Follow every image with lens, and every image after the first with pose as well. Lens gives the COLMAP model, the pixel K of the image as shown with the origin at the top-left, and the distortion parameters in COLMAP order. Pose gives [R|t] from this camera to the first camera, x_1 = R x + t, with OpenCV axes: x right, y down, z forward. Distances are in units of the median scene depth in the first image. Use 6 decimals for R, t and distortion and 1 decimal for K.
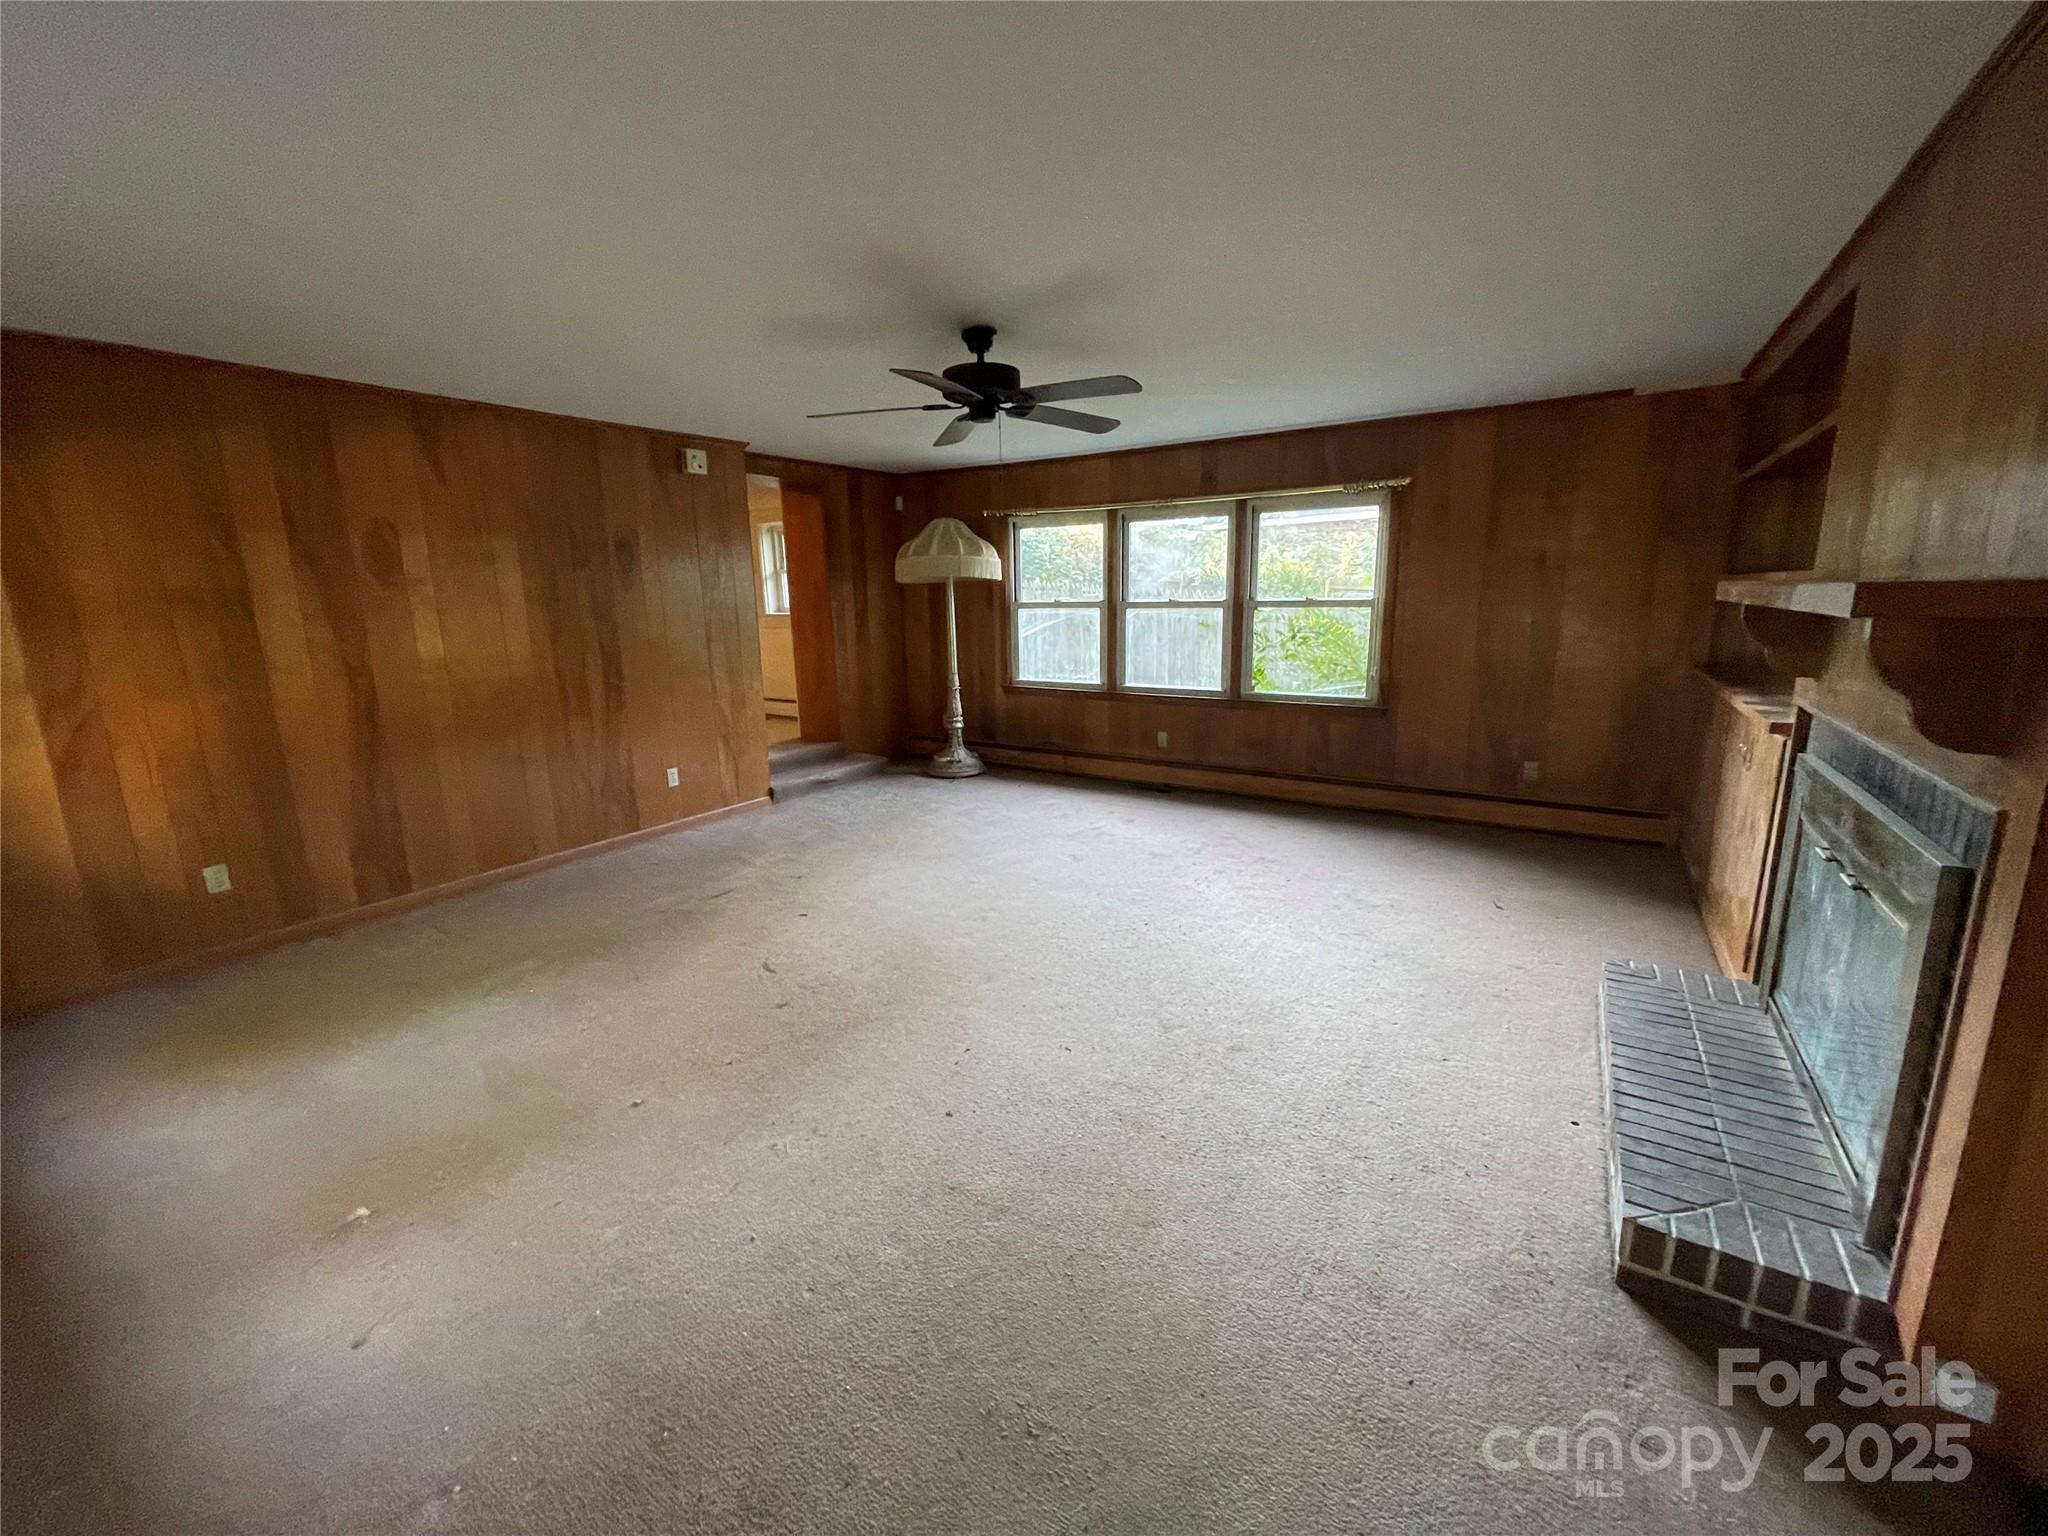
lens RADIAL K [[816.7, 0, 1024.6], [0, 816.7, 774.4], [0, 0, 1]] dist [-0.012993, -0.000039]
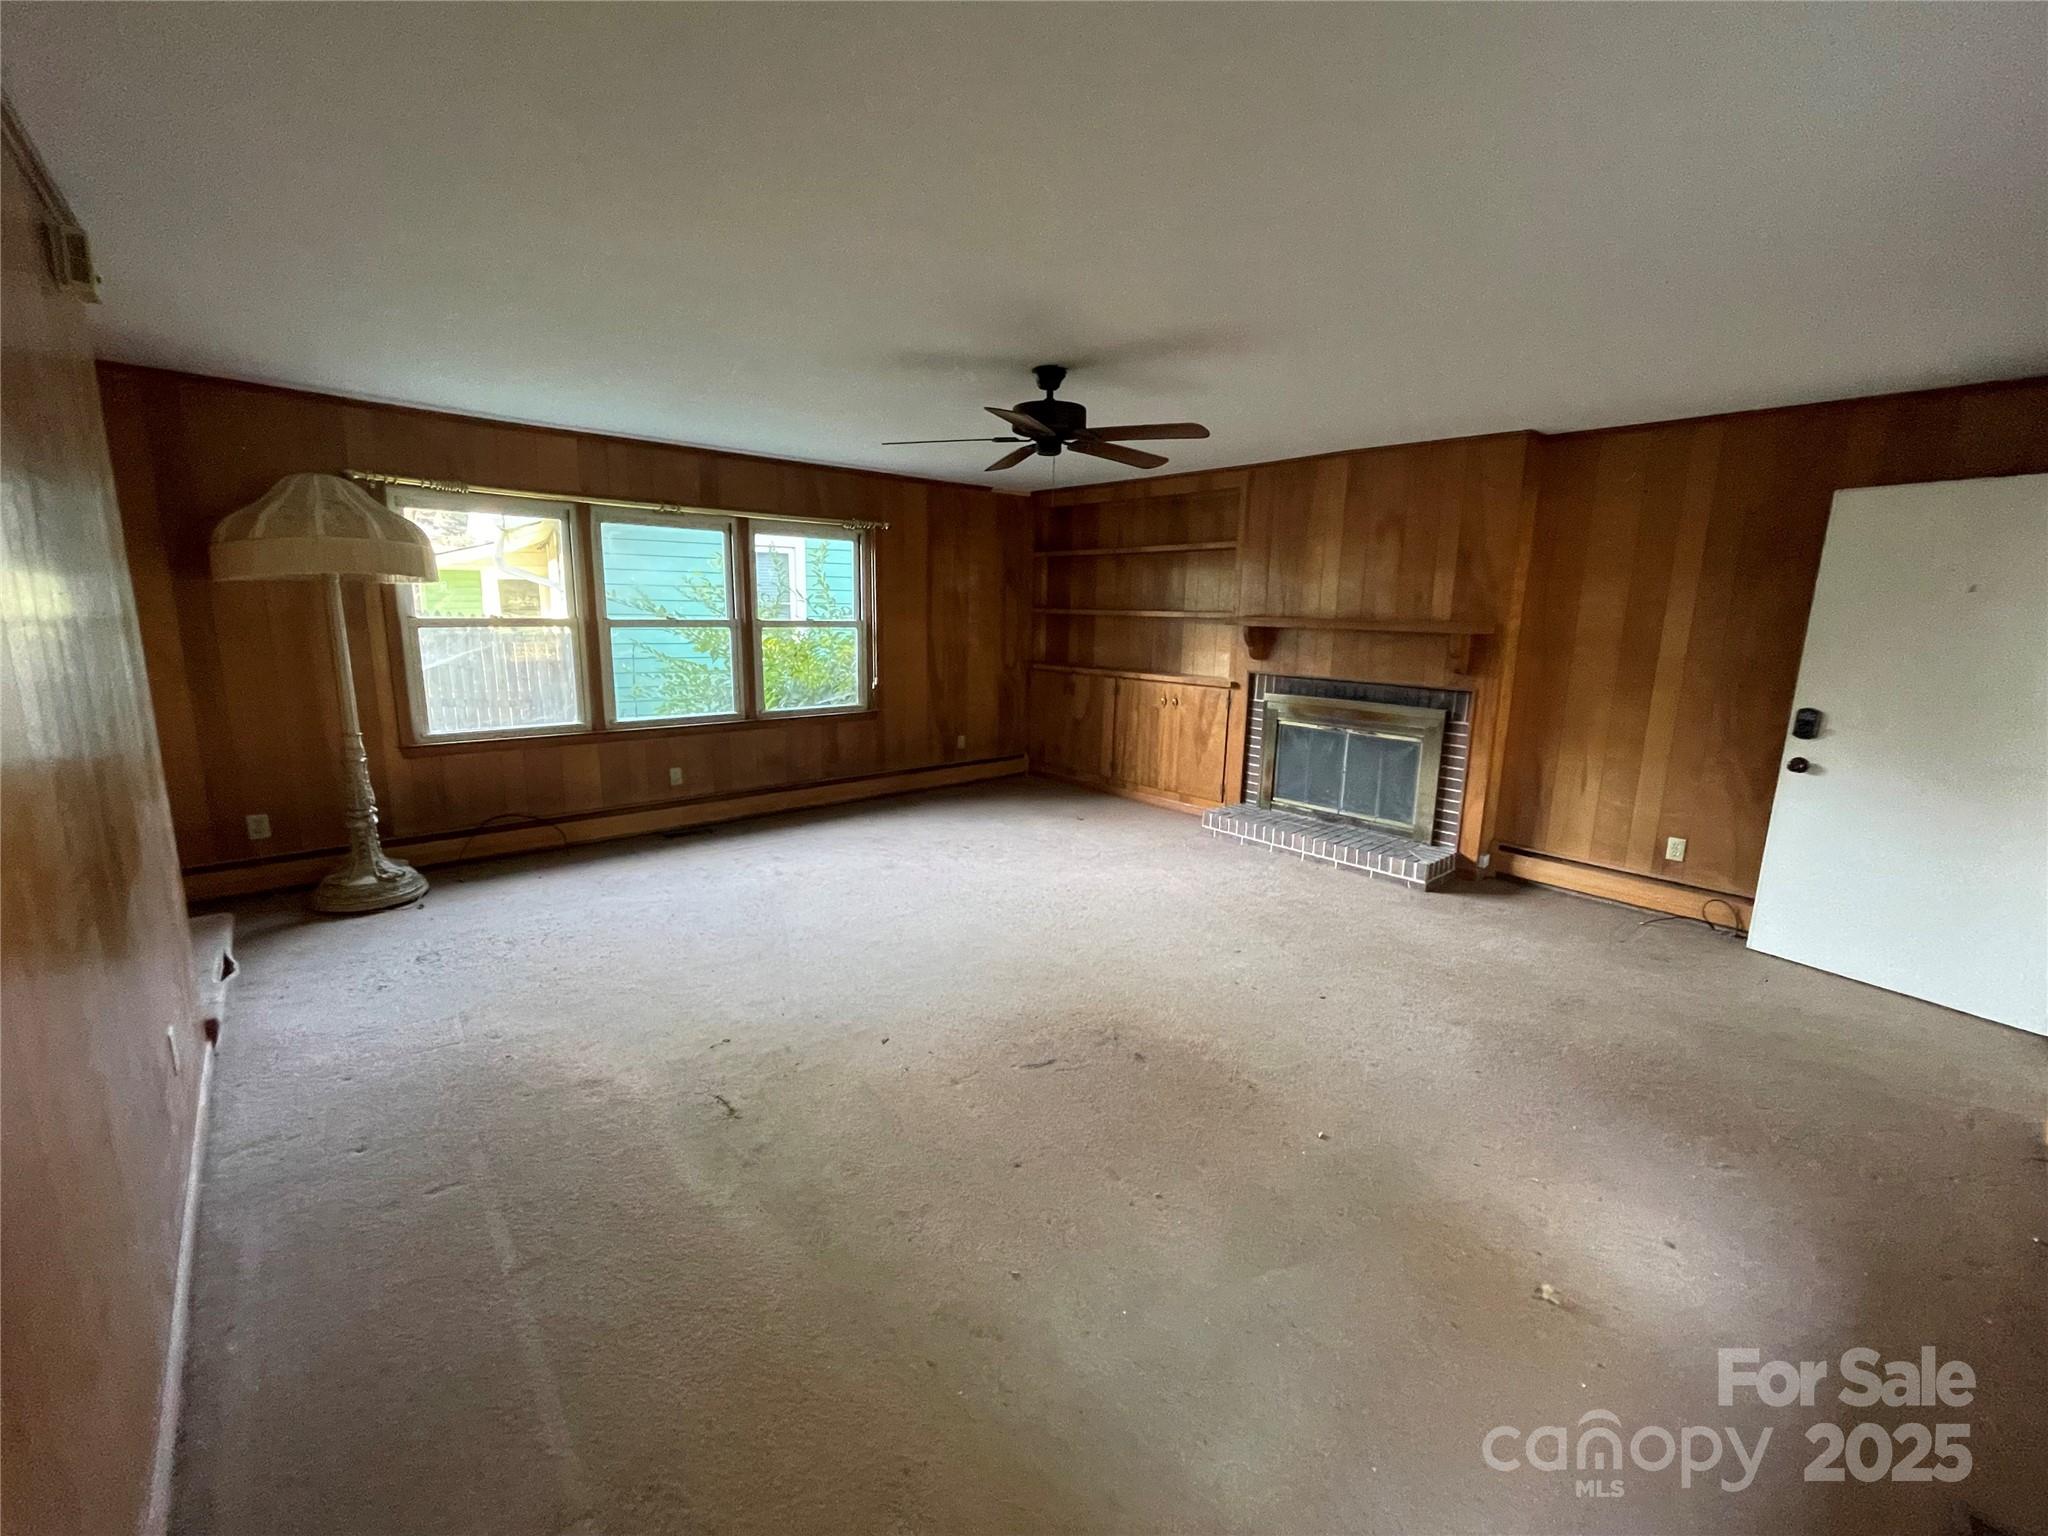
lens RADIAL K [[816.7, 0, 1027.3], [0, 816.7, 754.2], [0, 0, 1]] dist [-0.012993, -0.000039]
pose [[0.260551, -0.143172, 0.954785, -0.605395], [0.192136, 0.976851, 0.094049, -0.082387], [-0.946148, 0.158944, 0.282028, 0.428064]]
